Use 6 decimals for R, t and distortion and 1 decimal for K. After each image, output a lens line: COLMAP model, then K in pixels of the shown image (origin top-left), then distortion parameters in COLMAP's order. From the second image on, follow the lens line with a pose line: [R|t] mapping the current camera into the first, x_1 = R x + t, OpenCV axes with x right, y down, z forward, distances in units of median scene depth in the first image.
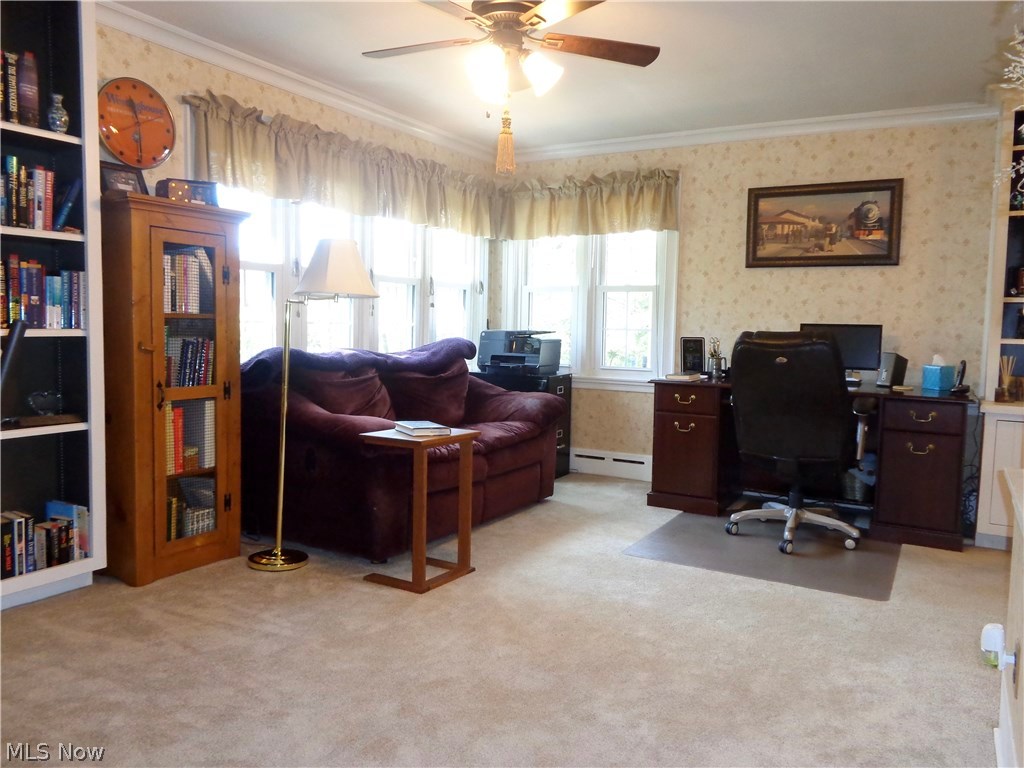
lens RADIAL K [[770.1, 0, 507.9], [0, 770.1, 383.5], [0, 0, 1]] dist [0.002936, -0.000324]
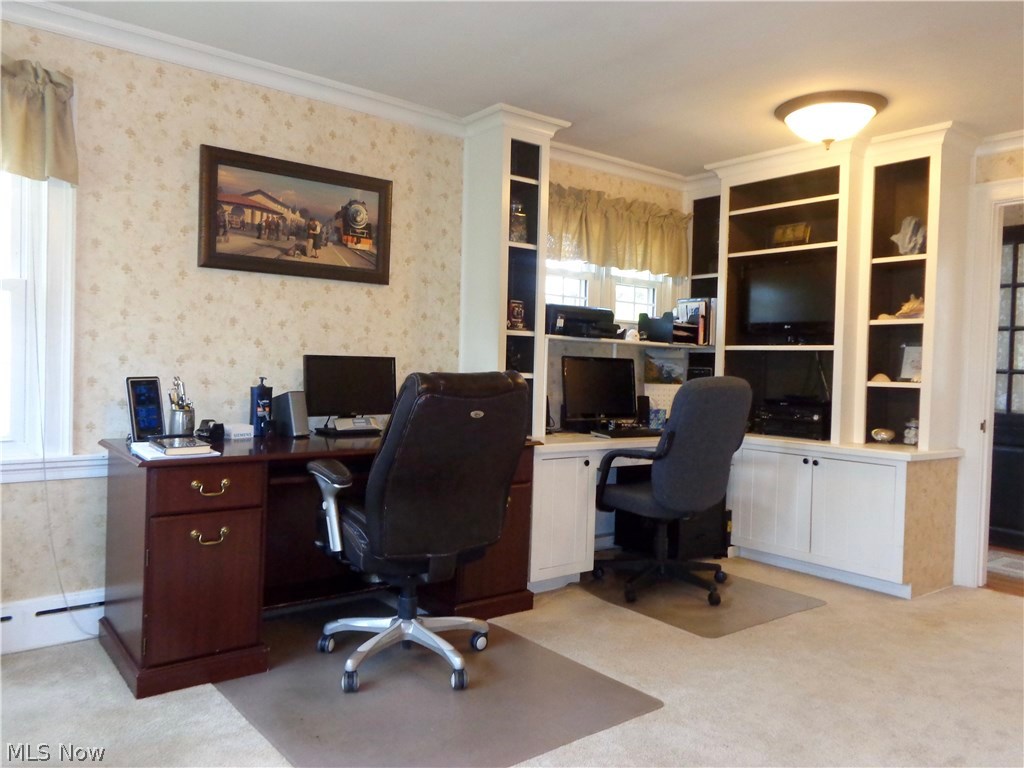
lens RADIAL K [[770.1, 0, 513.9], [0, 770.1, 380.2], [0, 0, 1]] dist [0.002936, -0.000324]
pose [[0.354715, -0.033563, 0.934372, -0.211595], [0.053615, 0.998441, 0.015511, -0.053756], [-0.933436, 0.044594, 0.355961, 0.554294]]
